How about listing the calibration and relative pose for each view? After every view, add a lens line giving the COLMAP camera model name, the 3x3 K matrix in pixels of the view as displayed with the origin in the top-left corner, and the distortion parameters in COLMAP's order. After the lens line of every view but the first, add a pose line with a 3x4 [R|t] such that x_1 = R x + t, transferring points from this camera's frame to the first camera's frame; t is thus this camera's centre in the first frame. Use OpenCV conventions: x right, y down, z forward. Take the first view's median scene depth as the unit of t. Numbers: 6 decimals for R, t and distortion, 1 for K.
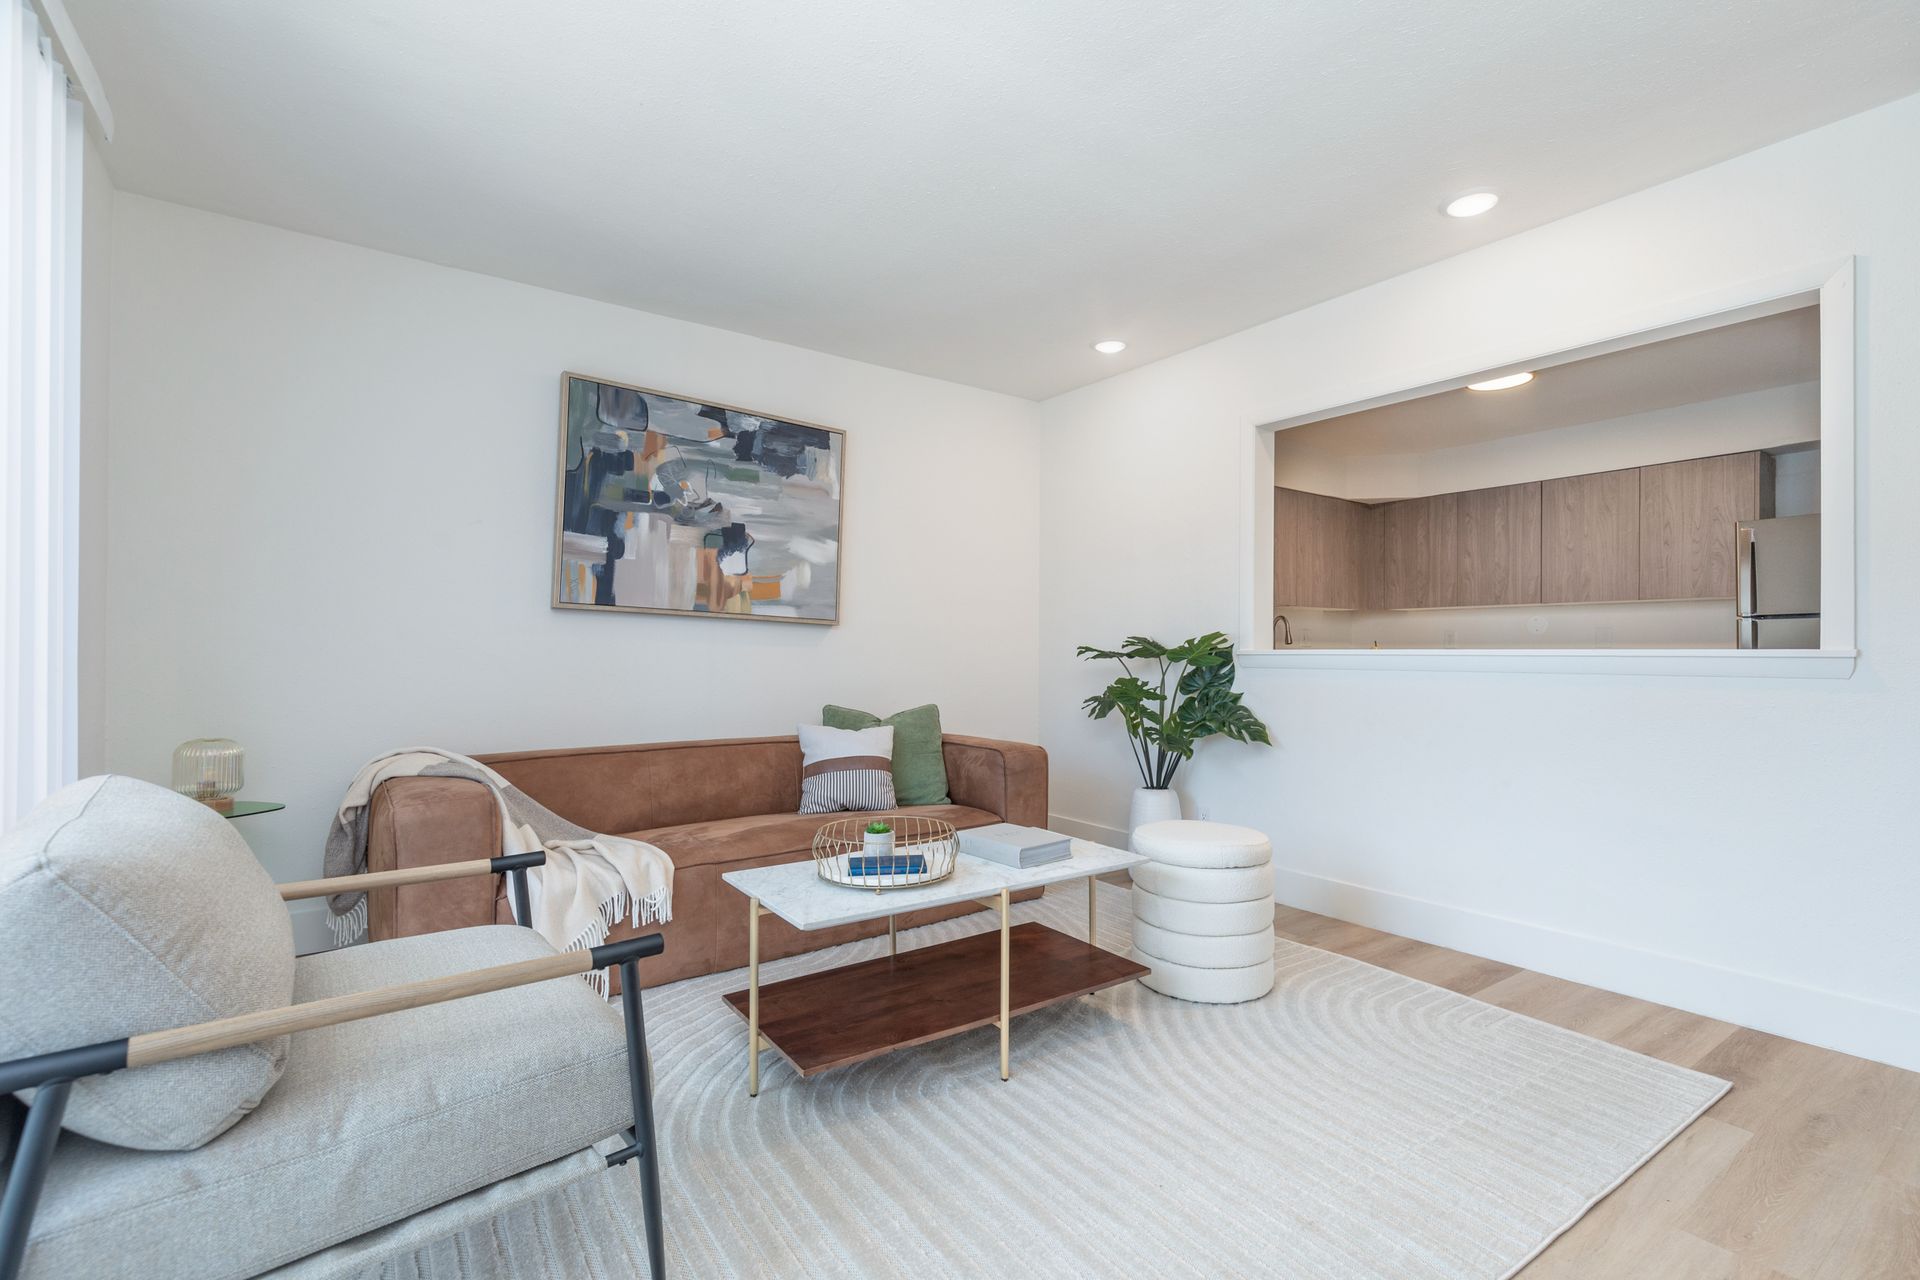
lens RADIAL K [[860.5, 0, 956.6], [0, 860.5, 649.4], [0, 0, 1]] dist [0.008787, -0.000633]
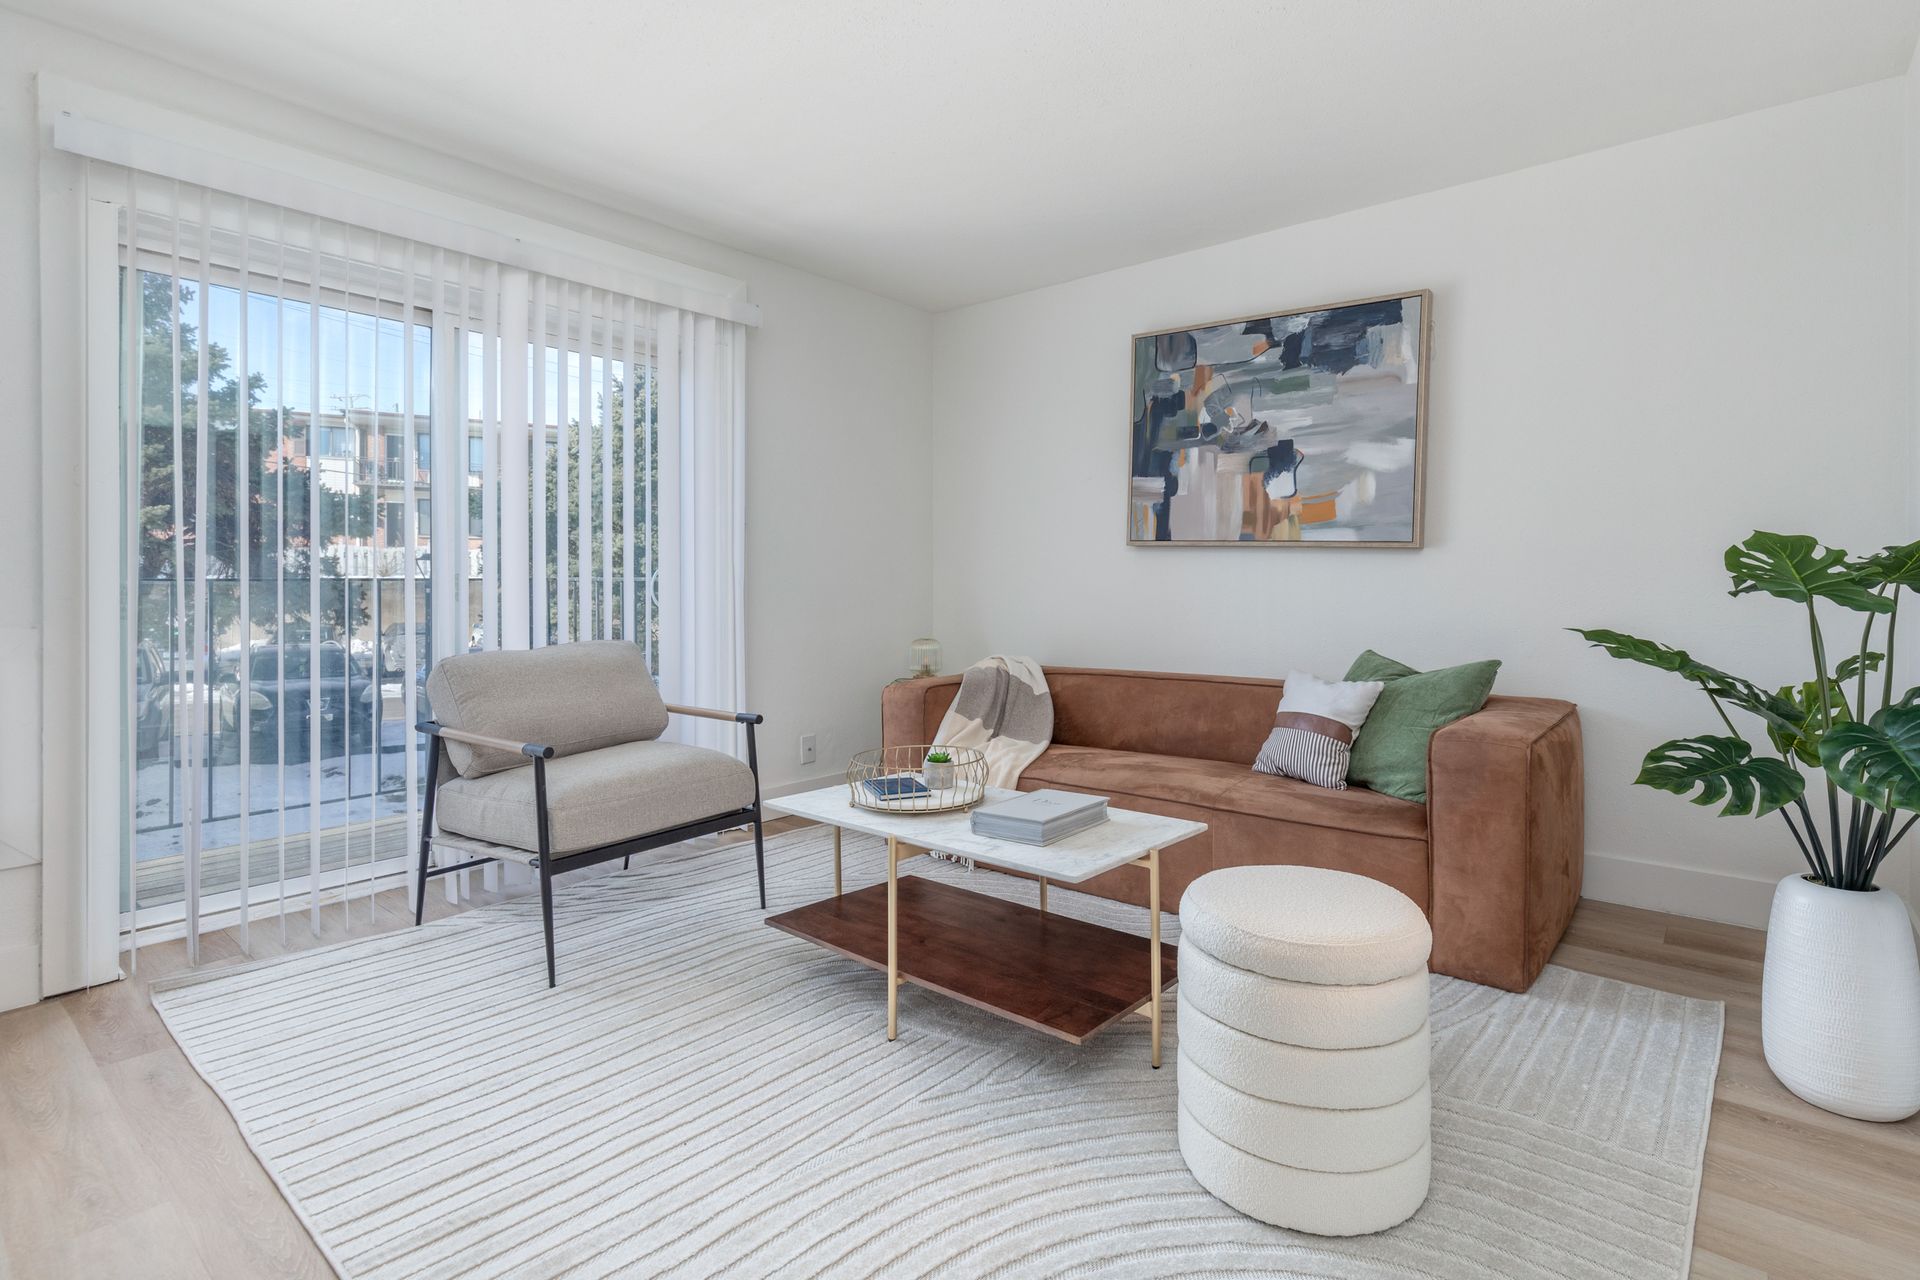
lens RADIAL K [[927.5, 0, 1073.2], [0, 927.5, 586.5], [0, 0, 1]] dist [0.005977, 0.000281]
pose [[0.295055, -0.005454, -0.955465, 0.617696], [0.001410, 0.999985, -0.005273, 0.010917], [0.955479, 0.000208, 0.295058, 0.518299]]
